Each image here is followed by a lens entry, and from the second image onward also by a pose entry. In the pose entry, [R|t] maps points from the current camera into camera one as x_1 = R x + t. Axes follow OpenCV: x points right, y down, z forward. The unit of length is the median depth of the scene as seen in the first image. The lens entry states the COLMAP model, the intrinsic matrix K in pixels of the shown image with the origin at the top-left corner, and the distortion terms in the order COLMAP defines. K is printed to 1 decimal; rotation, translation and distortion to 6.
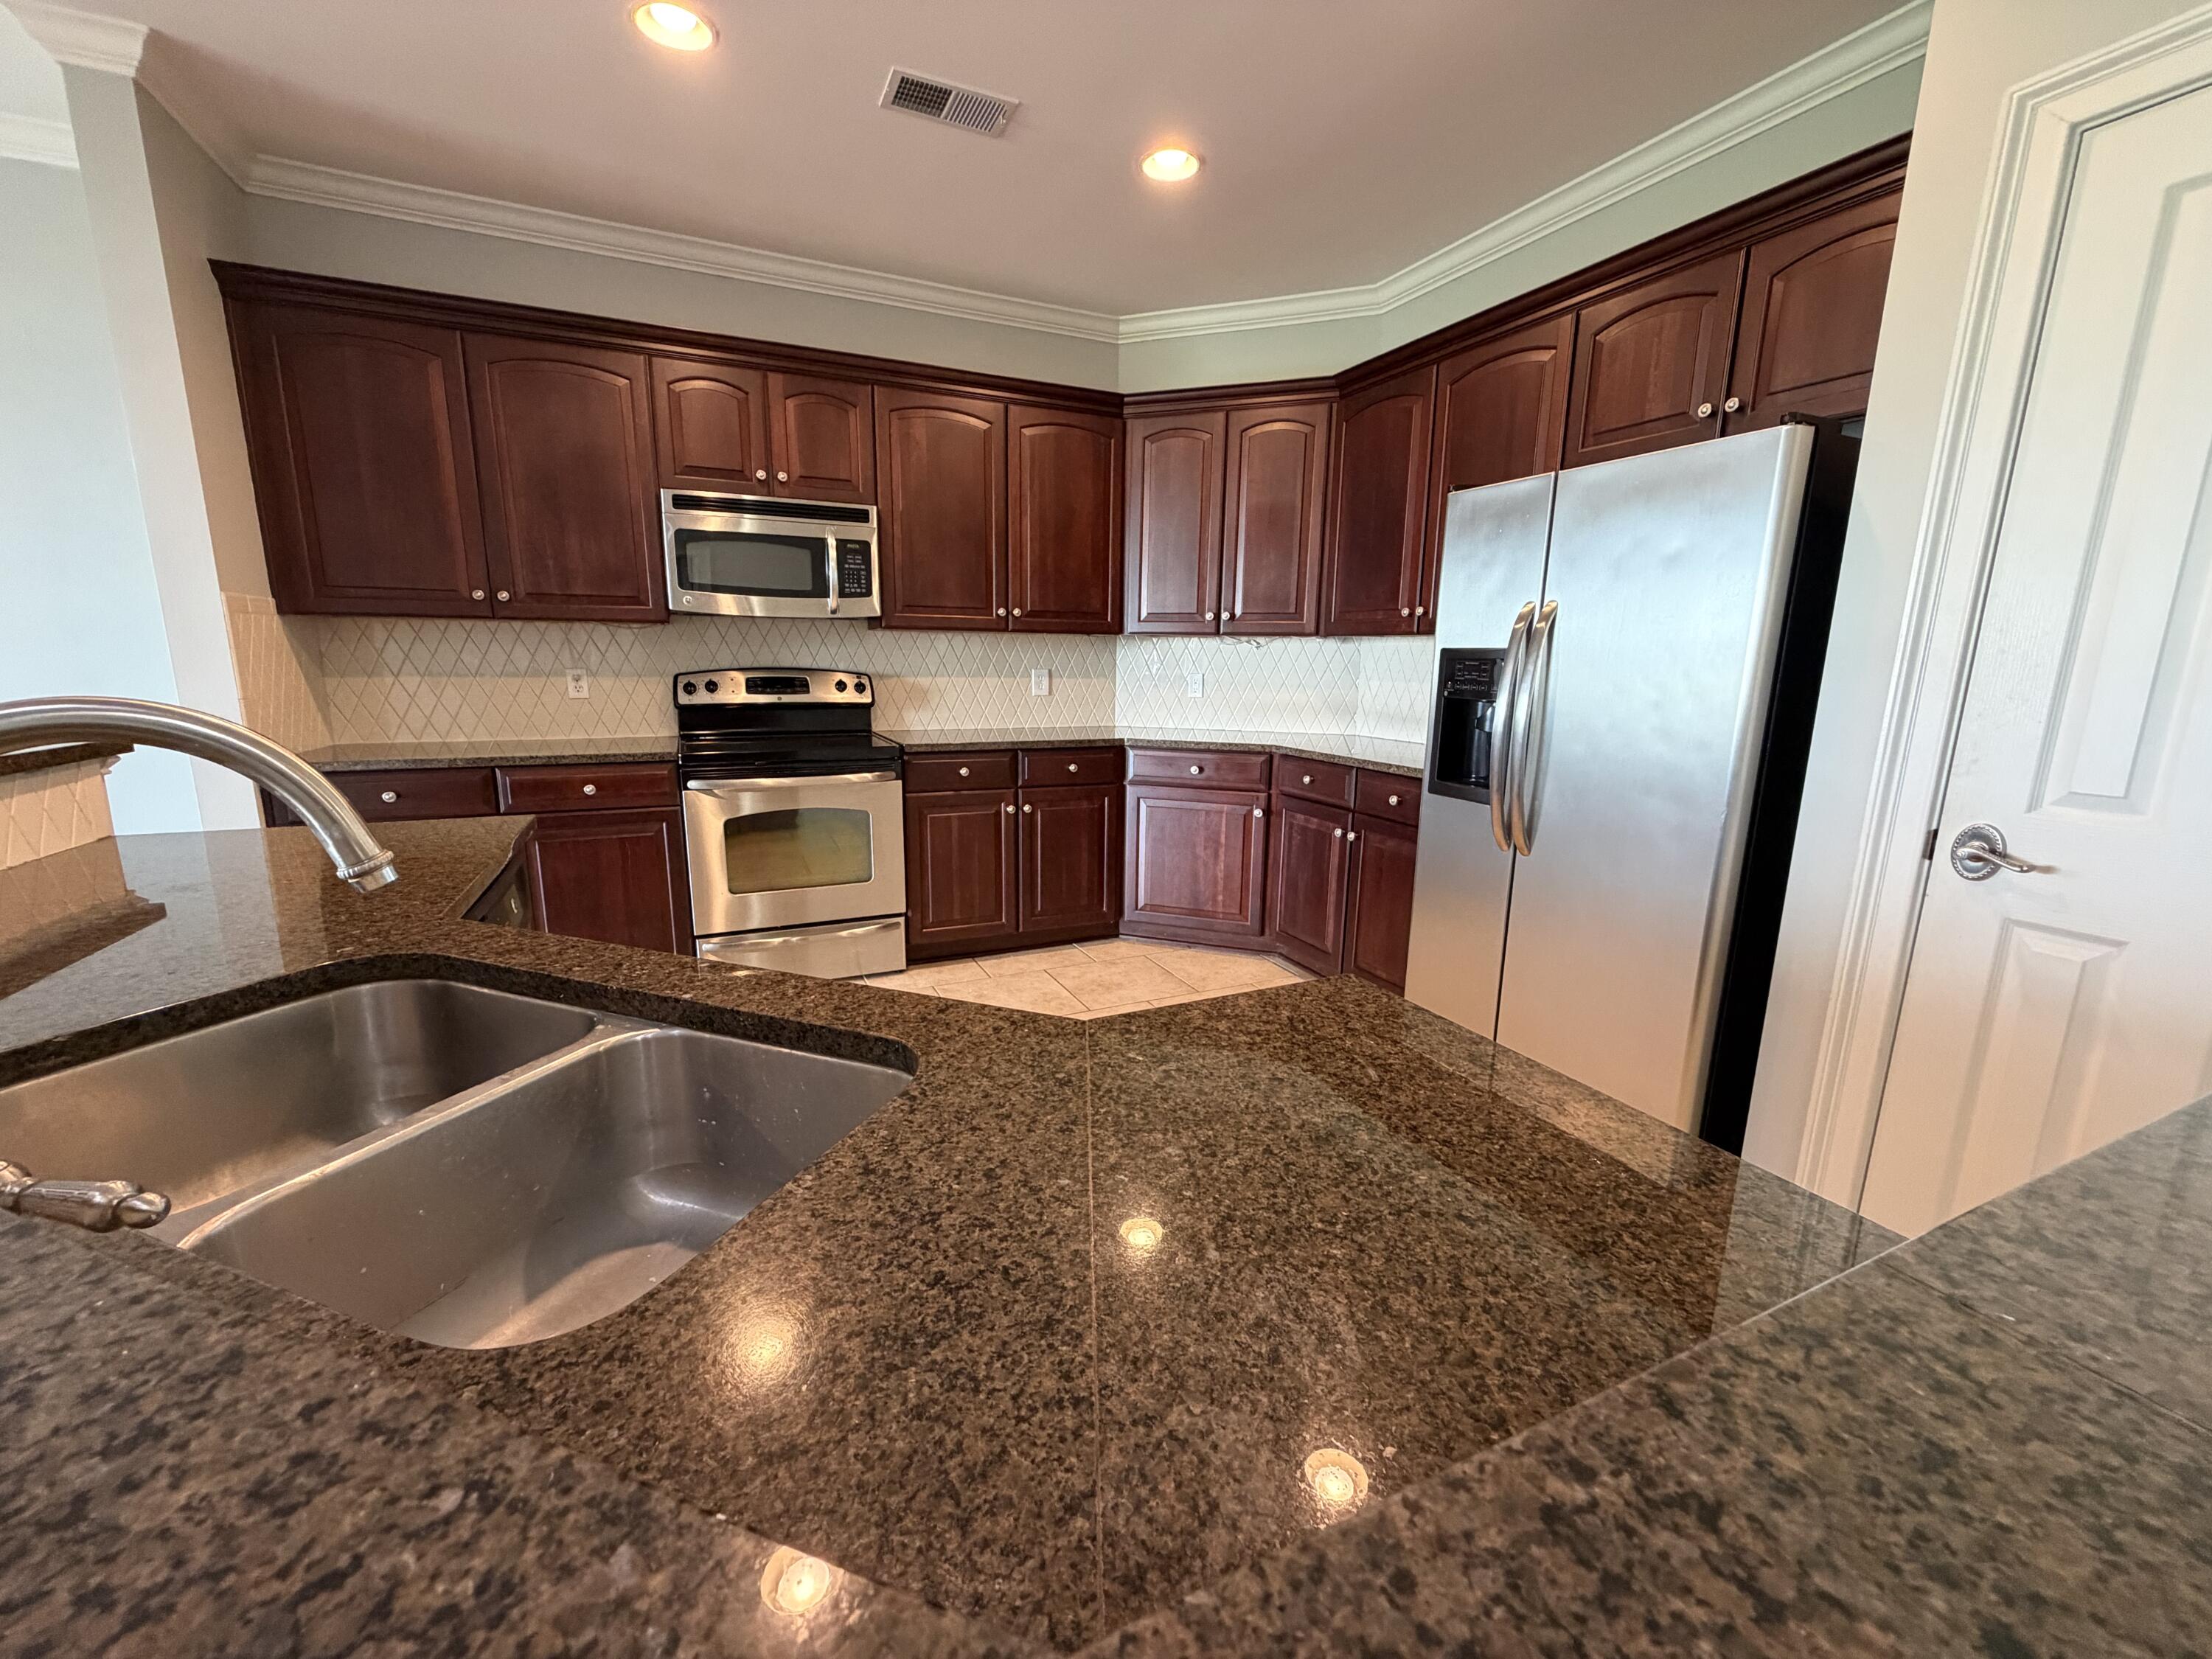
lens RADIAL K [[879.8, 0, 1106.0], [0, 879.8, 829.5], [0, 0, 1]] dist [-0.000532, -0.000277]
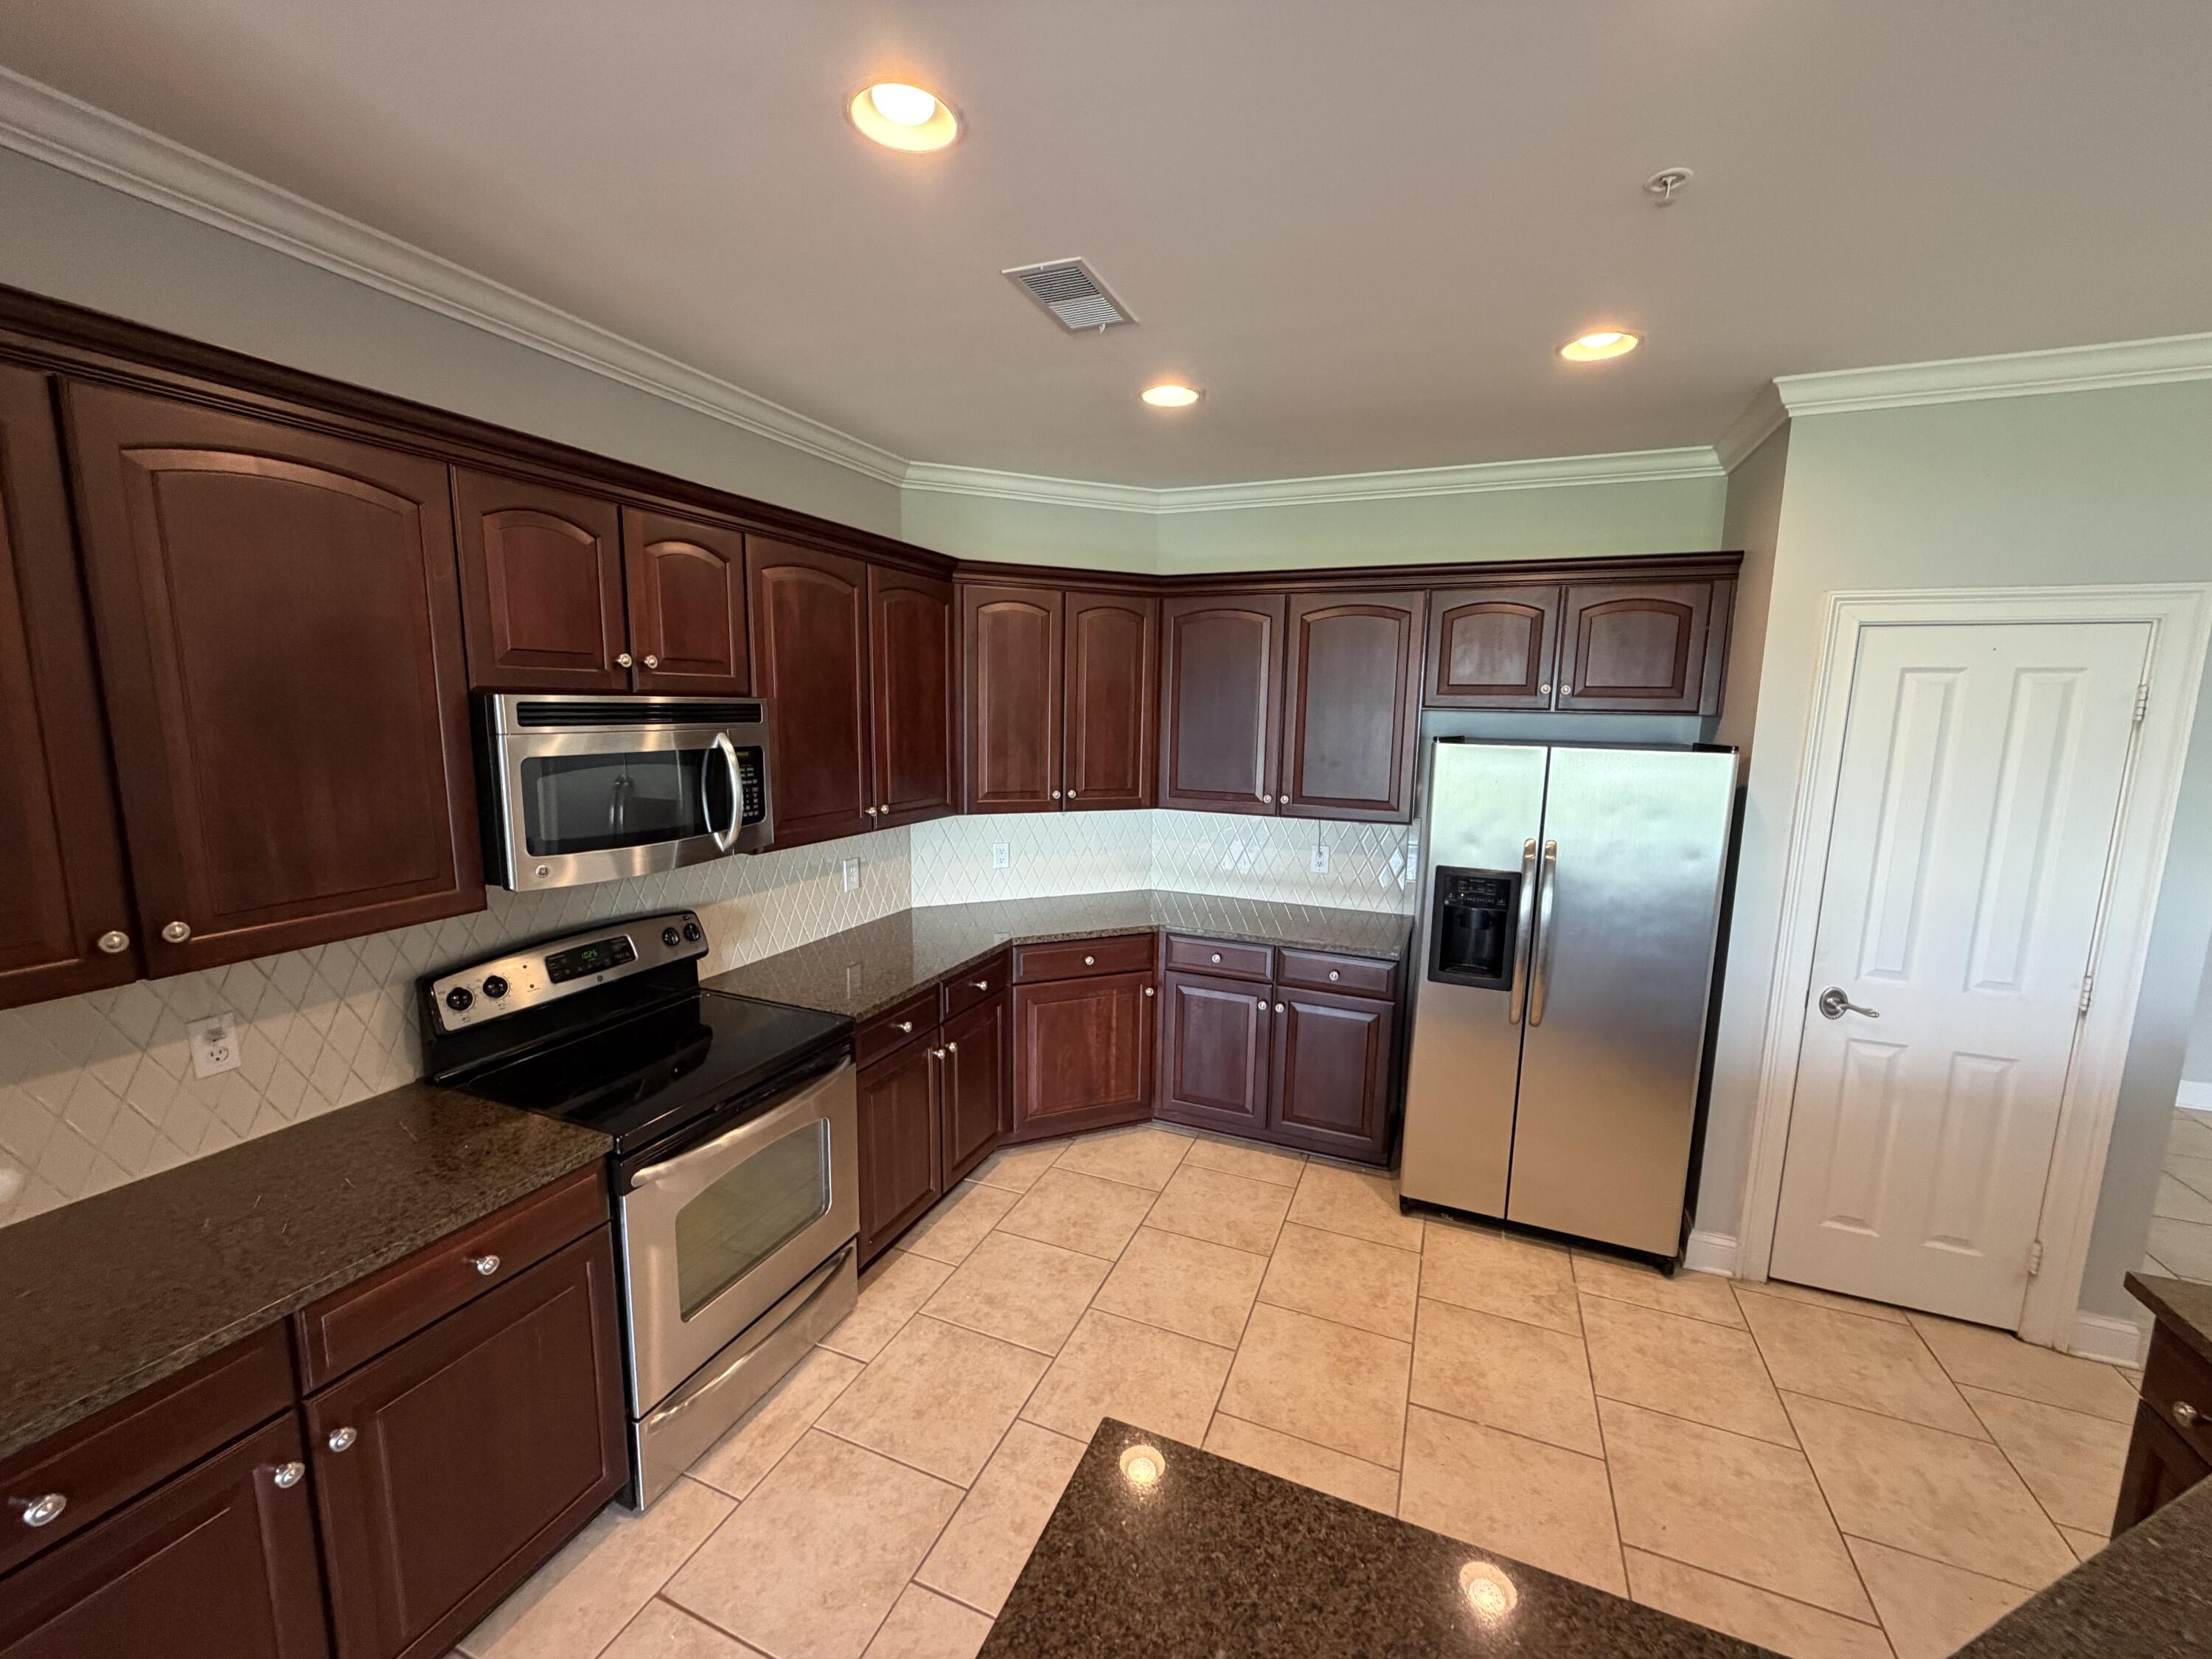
lens RADIAL K [[879.8, 0, 1106.0], [0, 879.8, 829.5], [0, 0, 1]] dist [-0.000532, -0.000277]
pose [[0.739448, -0.097158, 0.666166, -0.545733], [0.124878, 0.992153, 0.006086, -0.227545], [-0.661530, 0.078689, 0.745779, 0.275890]]
